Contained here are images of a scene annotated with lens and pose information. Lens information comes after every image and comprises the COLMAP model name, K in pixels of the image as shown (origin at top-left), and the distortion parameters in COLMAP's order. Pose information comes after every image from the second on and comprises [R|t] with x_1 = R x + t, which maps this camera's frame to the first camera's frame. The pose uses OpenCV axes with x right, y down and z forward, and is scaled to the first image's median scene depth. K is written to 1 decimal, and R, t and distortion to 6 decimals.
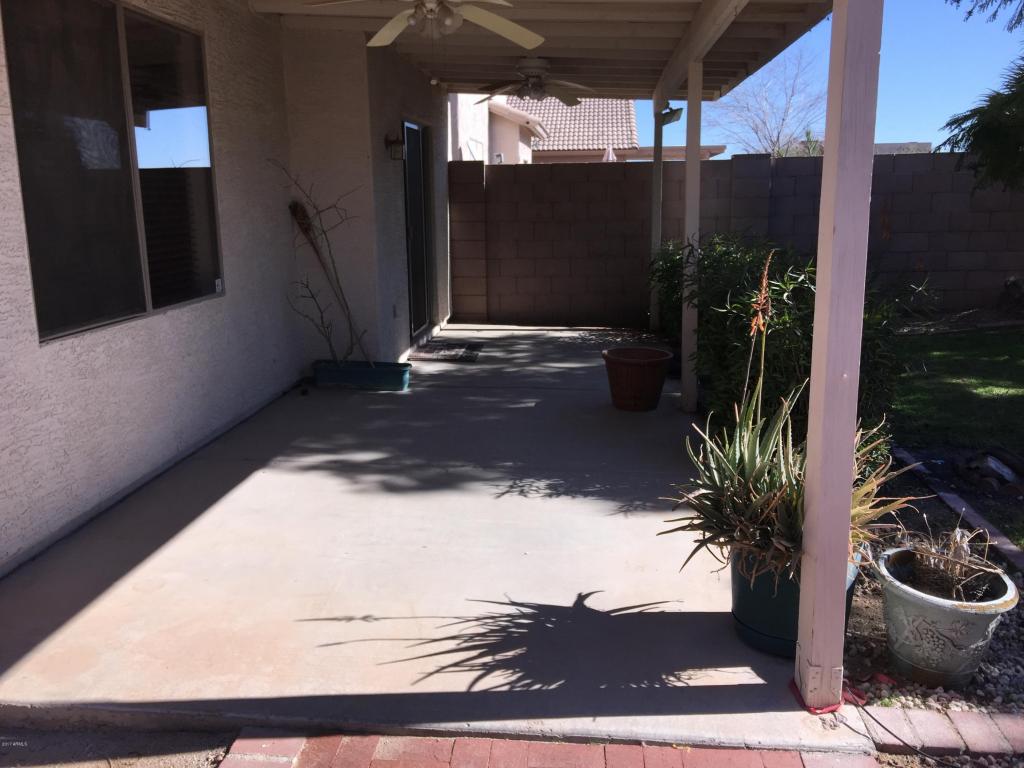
lens RADIAL K [[871.8, 0, 510.1], [0, 871.8, 382.6], [0, 0, 1]] dist [0.061829, -0.094519]
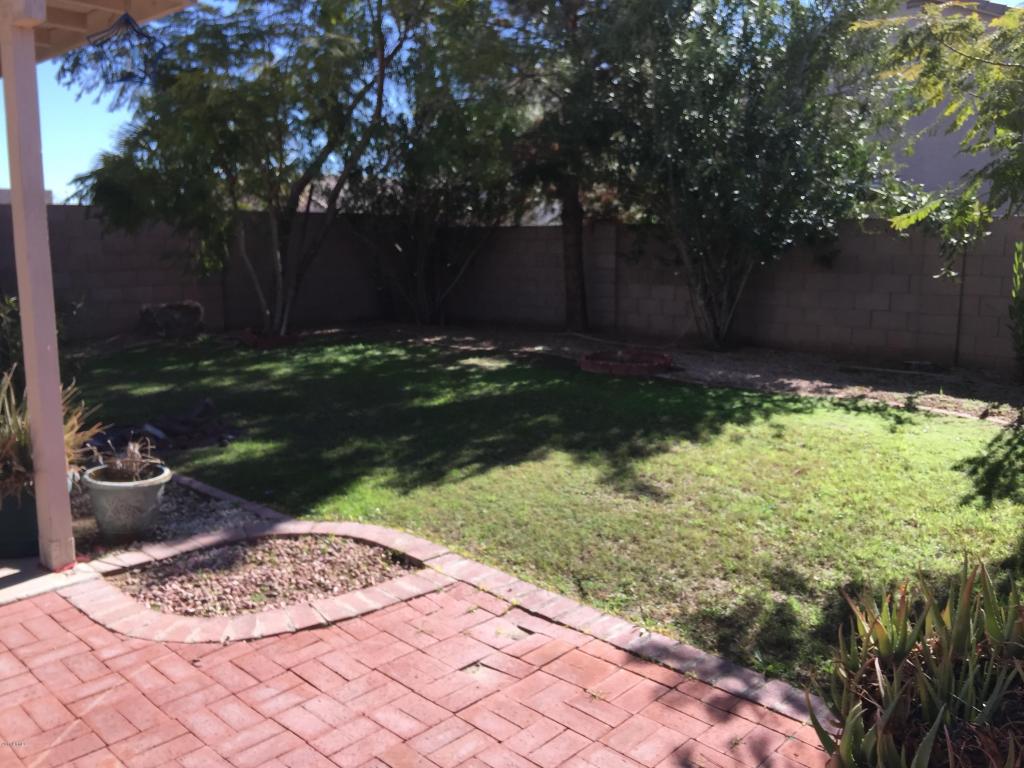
lens RADIAL K [[871.8, 0, 511.8], [0, 871.8, 384.6], [0, 0, 1]] dist [0.061829, -0.094519]
pose [[0.614169, -0.107173, 0.781863, -0.319050], [0.142662, 0.989491, 0.023570, 0.121682], [-0.776172, 0.097066, 0.623004, -0.571223]]
